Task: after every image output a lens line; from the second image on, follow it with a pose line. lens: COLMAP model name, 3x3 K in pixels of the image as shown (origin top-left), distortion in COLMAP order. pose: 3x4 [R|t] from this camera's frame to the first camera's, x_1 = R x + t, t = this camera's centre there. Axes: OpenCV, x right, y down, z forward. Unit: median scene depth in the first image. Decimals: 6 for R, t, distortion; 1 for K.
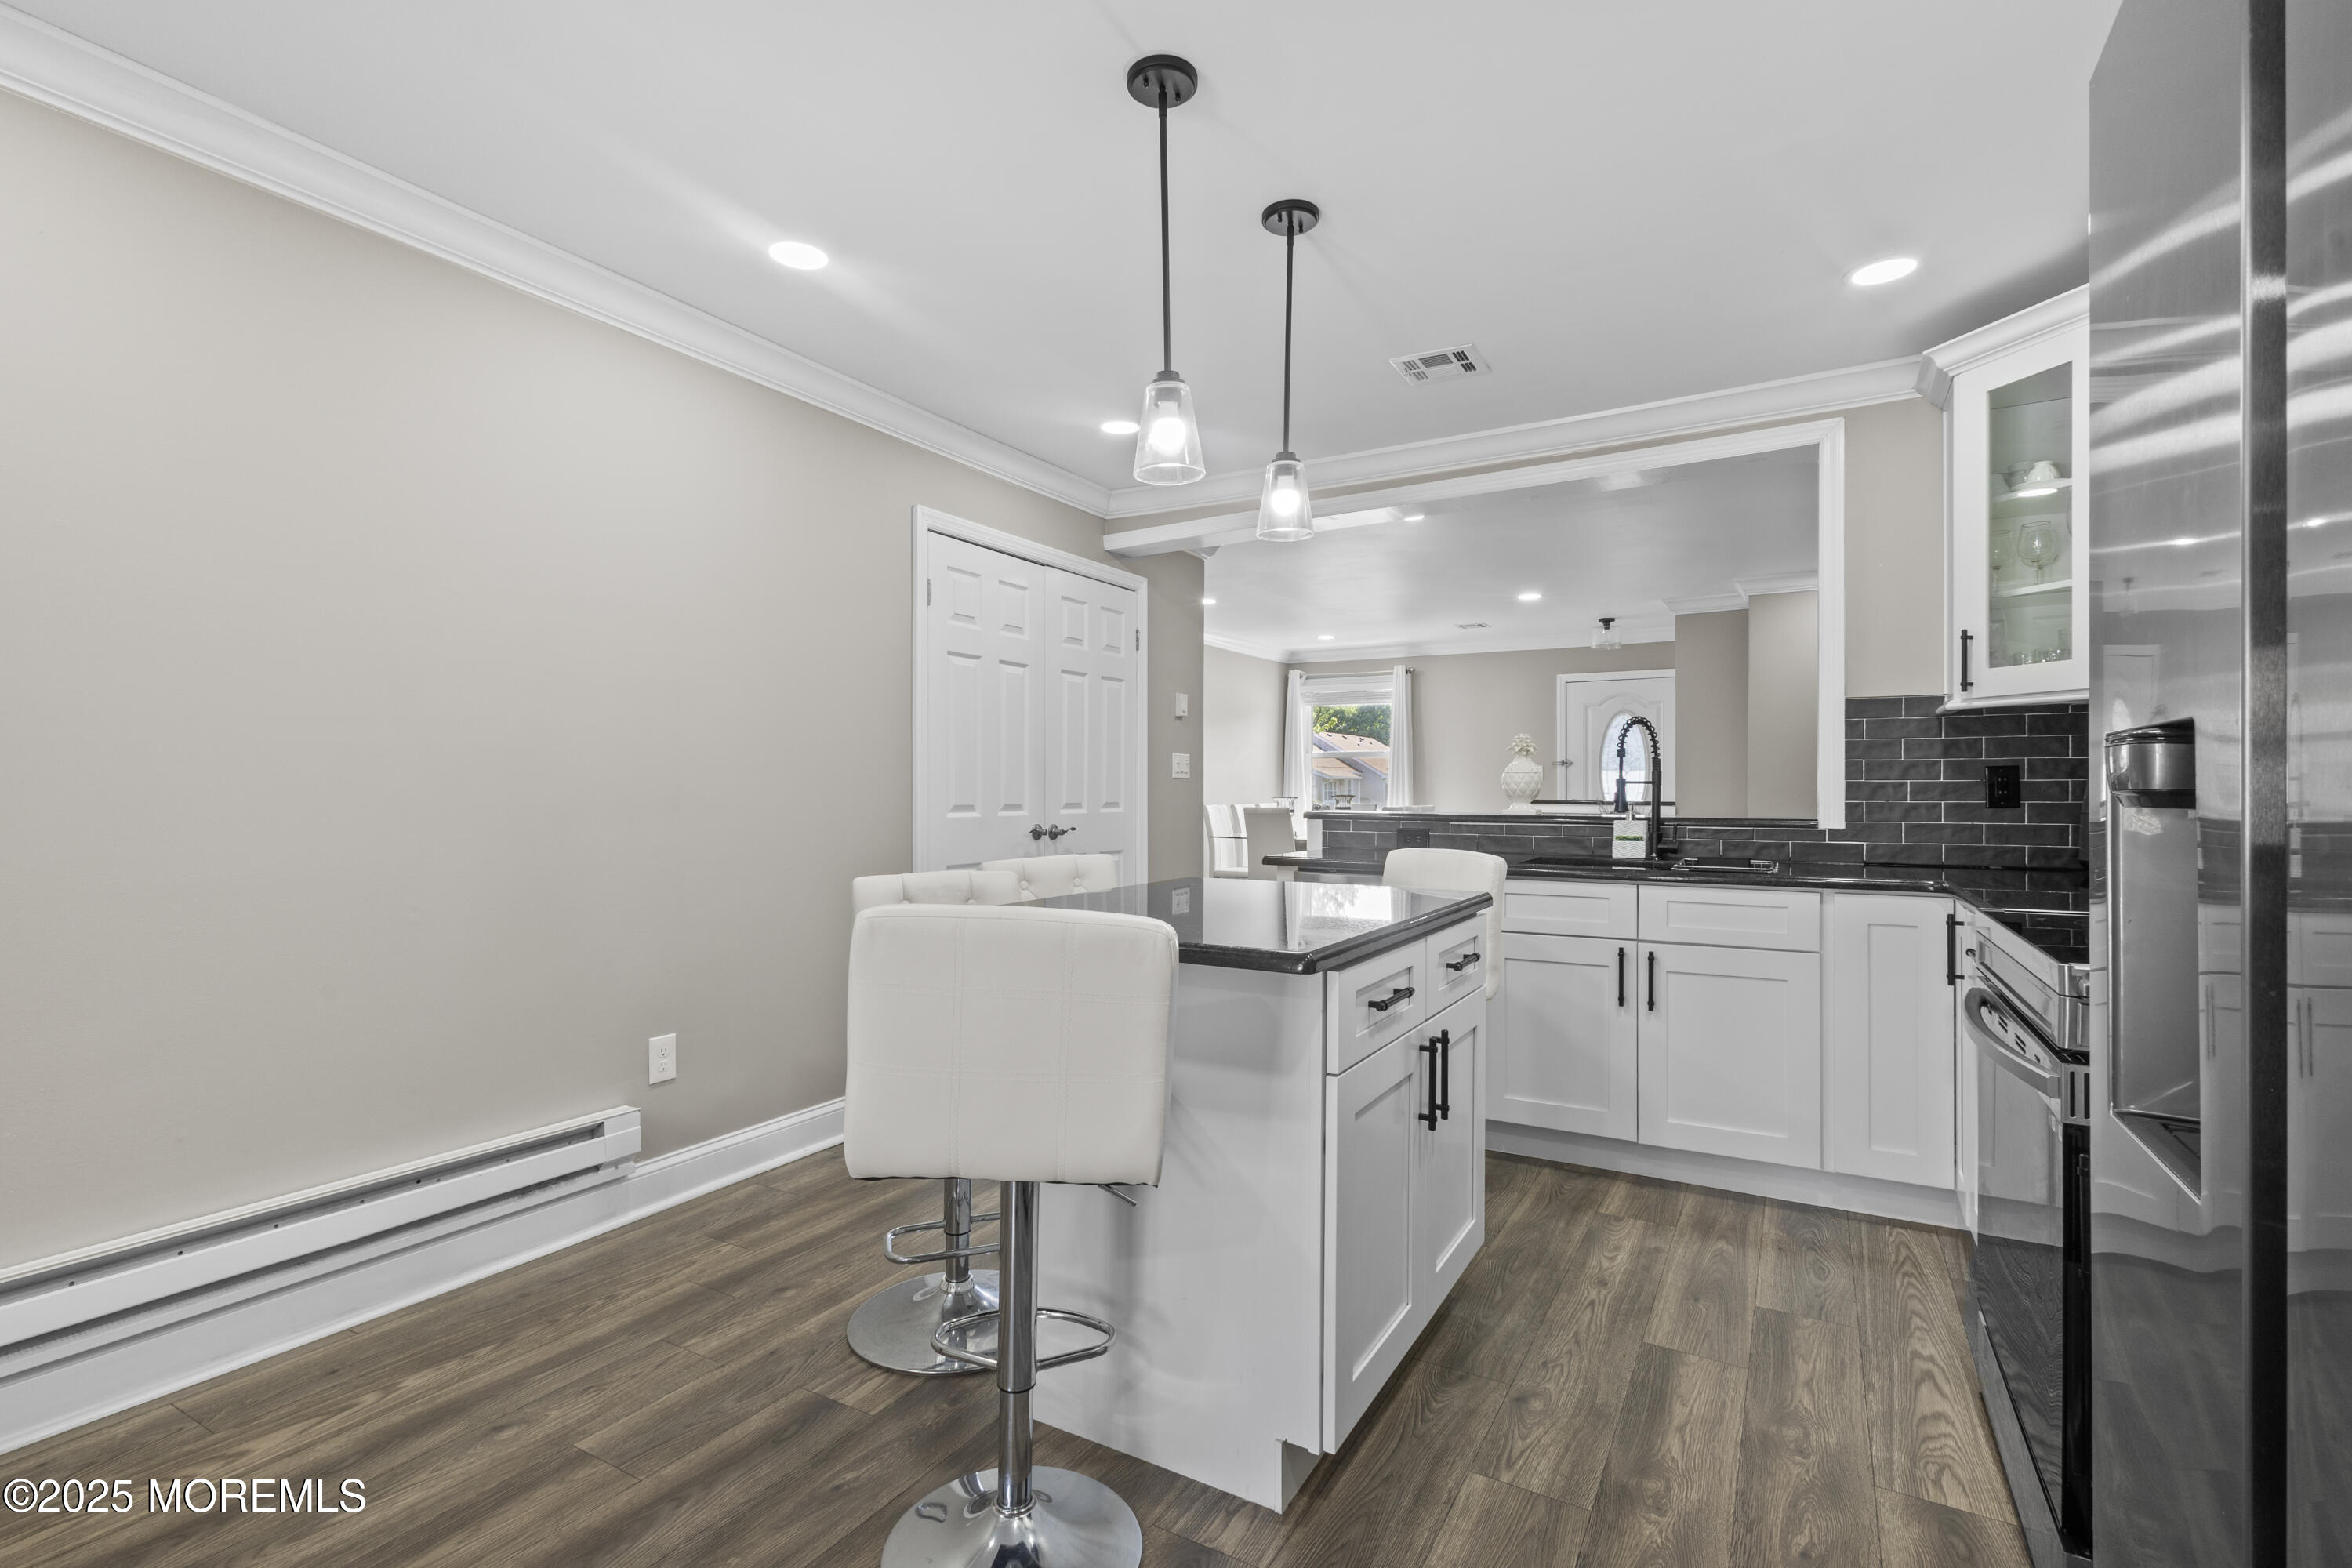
lens RADIAL K [[1093.8, 0, 1161.2], [0, 1093.8, 785.4], [0, 0, 1]] dist [0.008351, -0.001287]
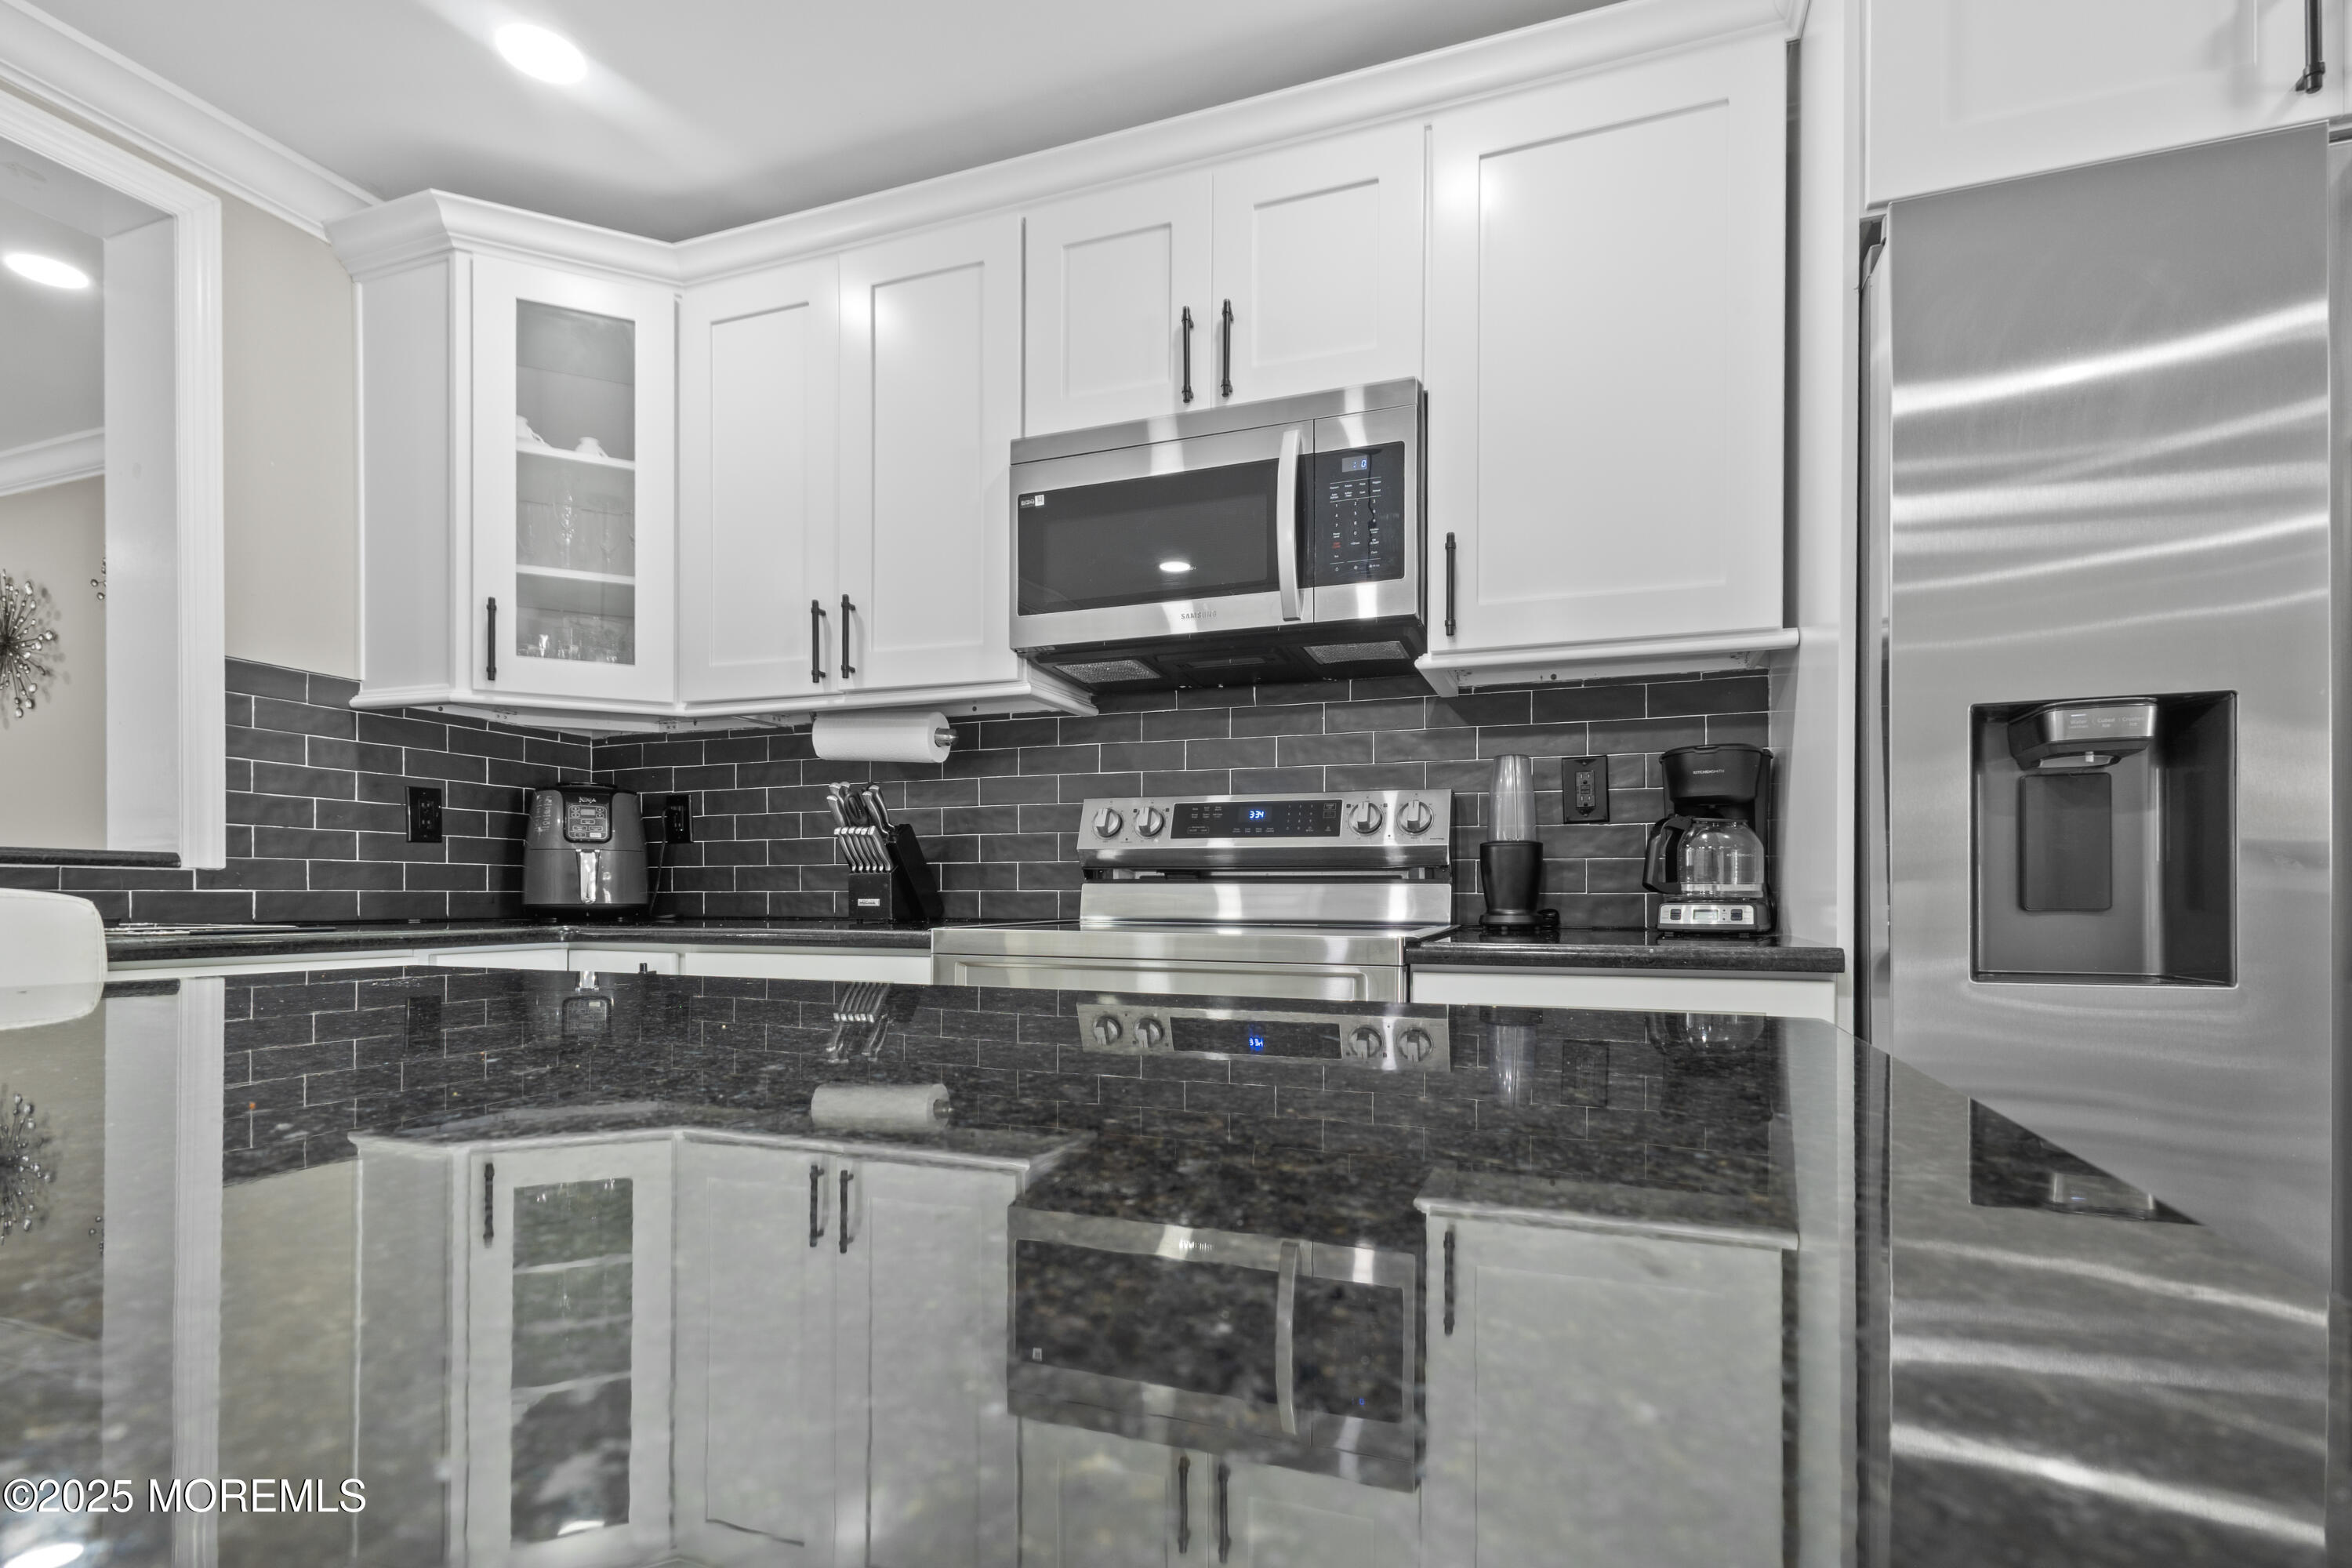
lens RADIAL K [[1093.8, 0, 1170.3], [0, 1093.8, 886.0], [0, 0, 1]] dist [0.008351, -0.001287]
pose [[-0.178979, 0.007233, 0.983826, -0.080839], [-0.006153, 0.999945, -0.008471, 0.054312], [-0.983834, -0.007569, -0.178925, 0.628693]]
